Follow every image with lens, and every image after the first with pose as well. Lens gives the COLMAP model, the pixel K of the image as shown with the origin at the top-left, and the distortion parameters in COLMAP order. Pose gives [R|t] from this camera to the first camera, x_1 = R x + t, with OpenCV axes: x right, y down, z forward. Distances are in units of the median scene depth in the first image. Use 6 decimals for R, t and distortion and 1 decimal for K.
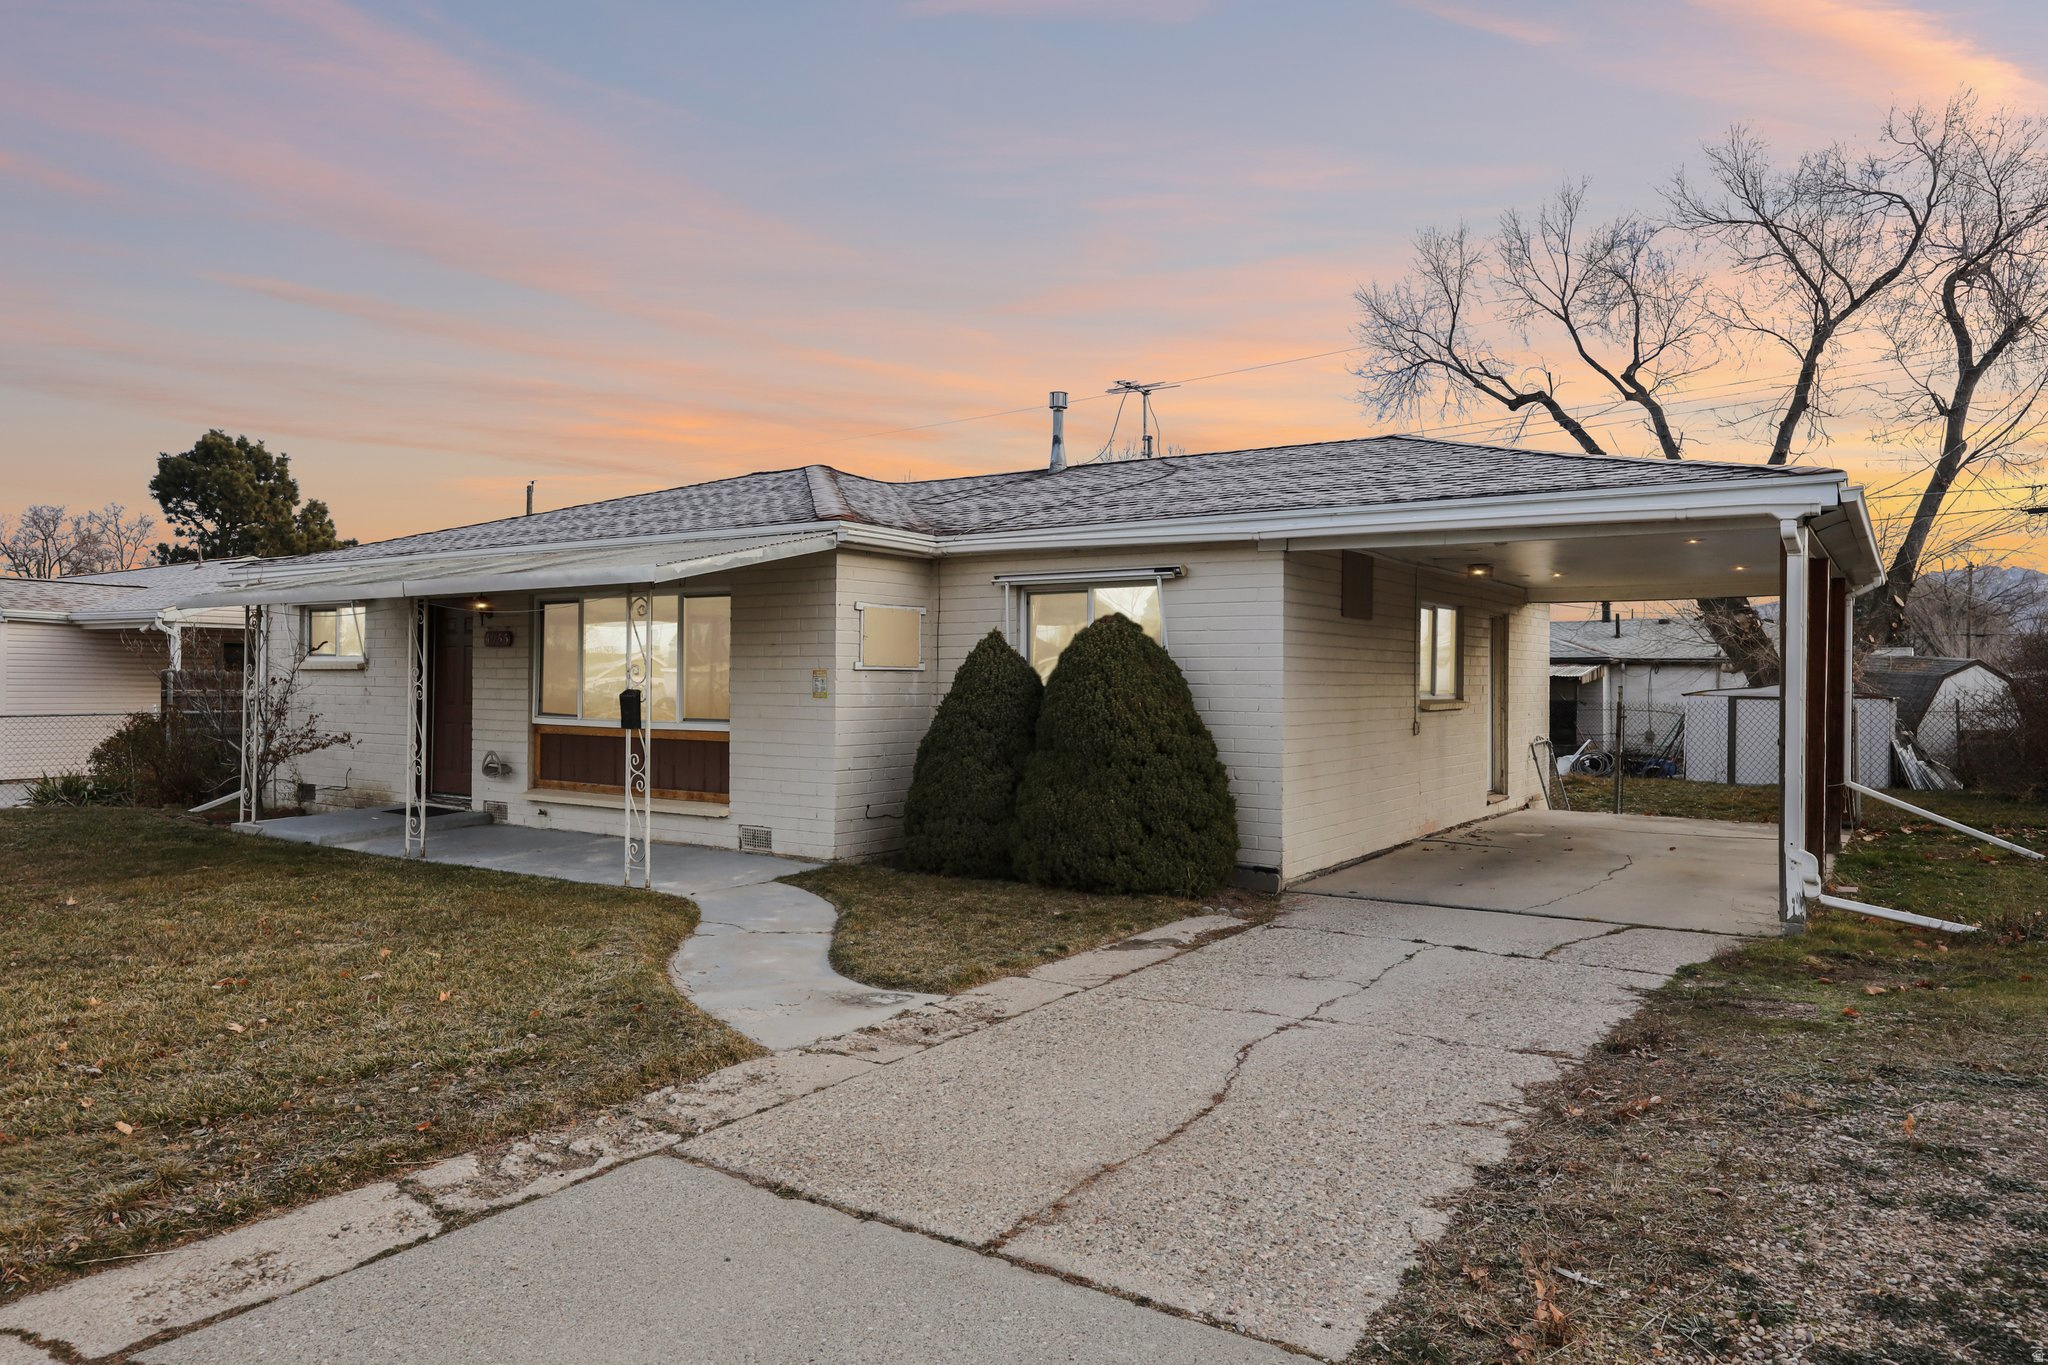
lens RADIAL K [[1301.4, 0, 1018.0], [0, 1301.4, 684.7], [0, 0, 1]] dist [0.003855, 0.006236]
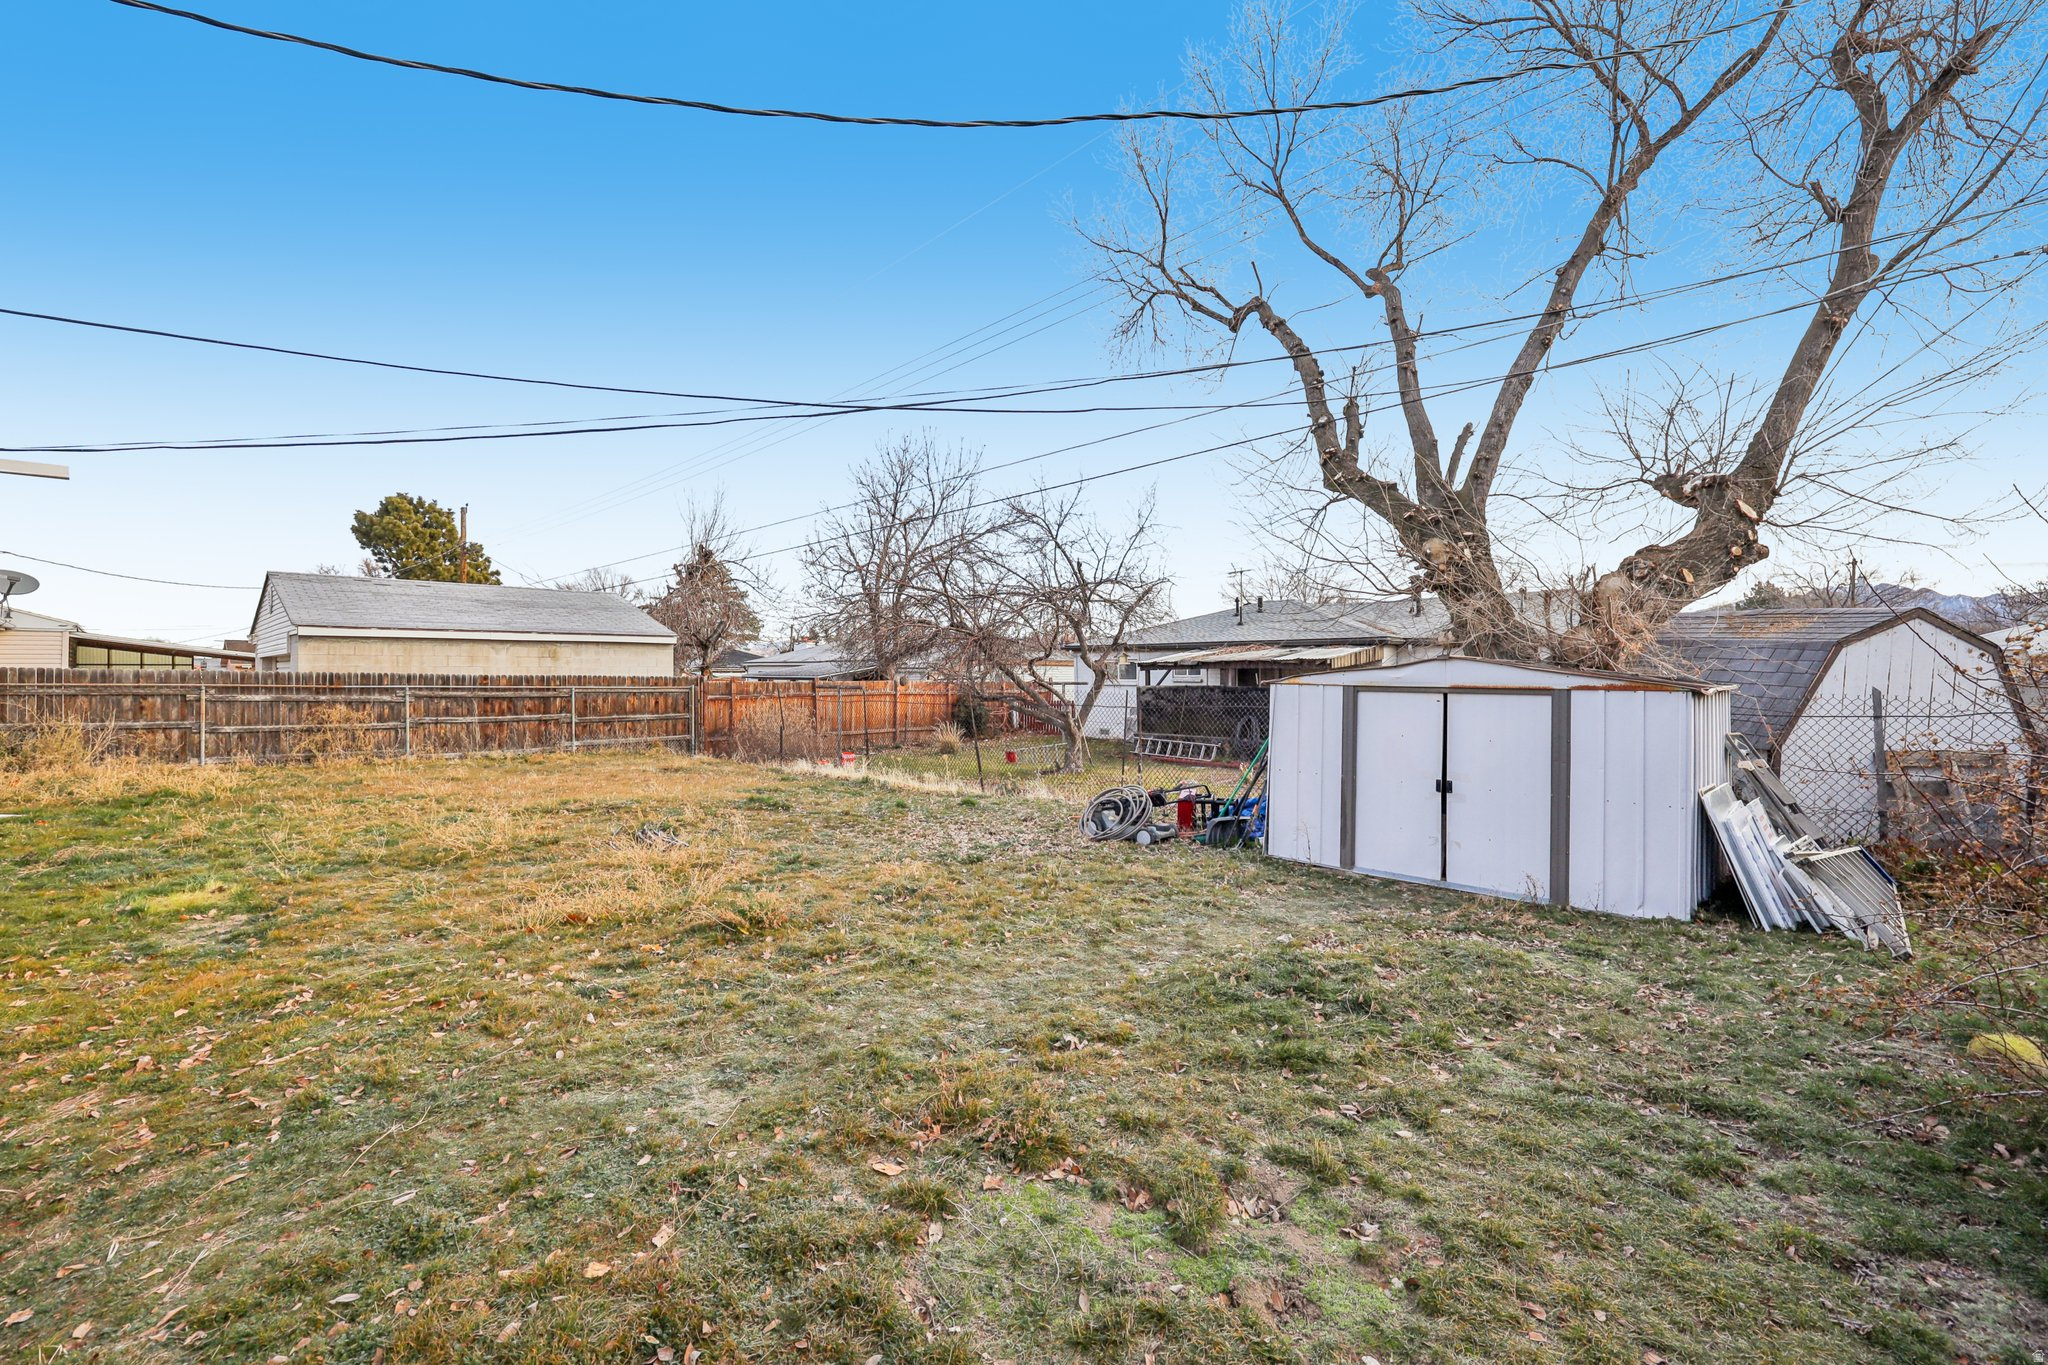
lens RADIAL K [[818.5, 0, 1043.2], [0, 818.5, 679.5], [0, 0, 1]] dist [0.005432, -0.000012]
pose [[0.989951, -0.007675, -0.141202, 0.363715], [0.008344, 0.999957, 0.004147, 0.003464], [0.141164, -0.005284, 0.989972, 0.520043]]
